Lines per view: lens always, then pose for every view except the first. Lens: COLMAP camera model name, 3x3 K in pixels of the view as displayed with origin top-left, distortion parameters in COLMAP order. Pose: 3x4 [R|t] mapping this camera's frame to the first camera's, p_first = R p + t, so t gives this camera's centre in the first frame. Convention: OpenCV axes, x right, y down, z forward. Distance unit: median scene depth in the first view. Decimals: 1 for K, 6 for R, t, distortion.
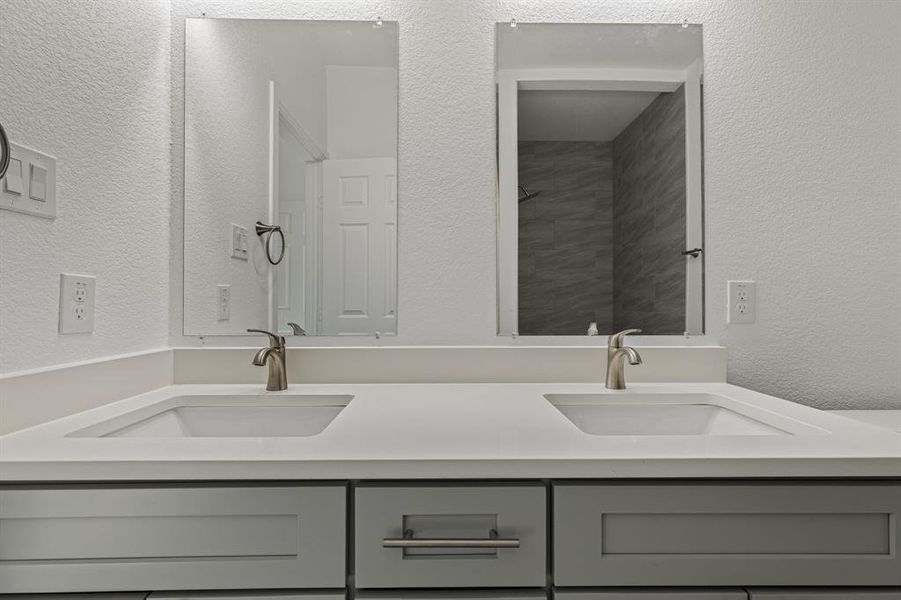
lens RADIAL K [[400.7, 0, 449.2], [0, 400.7, 299.2], [0, 0, 1]] dist [0.003276, -0.001349]
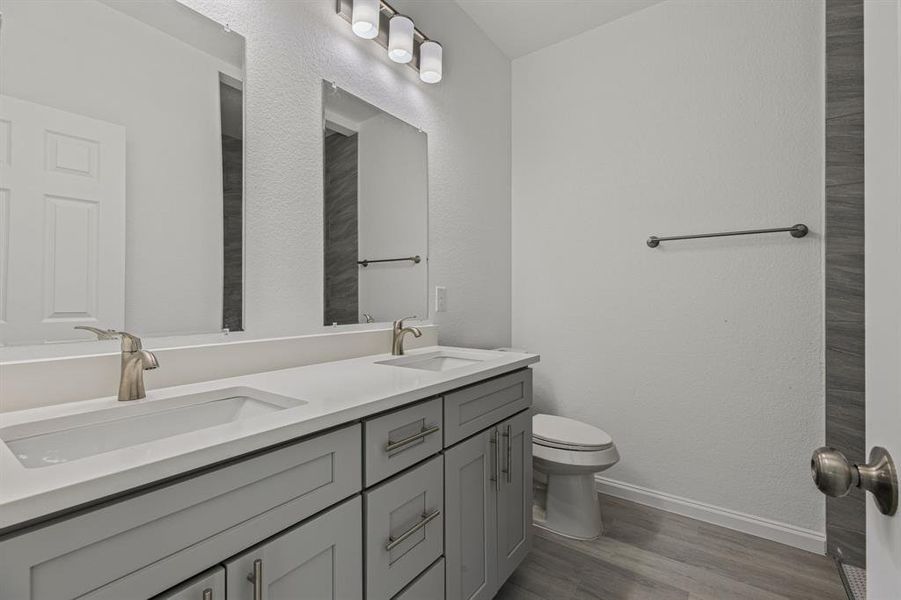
lens RADIAL K [[400.7, 0, 453.5], [0, 400.7, 299.3], [0, 0, 1]] dist [0.003276, -0.001349]
pose [[0.591094, -0.002566, 0.806598, -0.427256], [-0.001525, 0.999990, 0.004300, 0.000093], [-0.806601, -0.003772, 0.591084, -0.053624]]
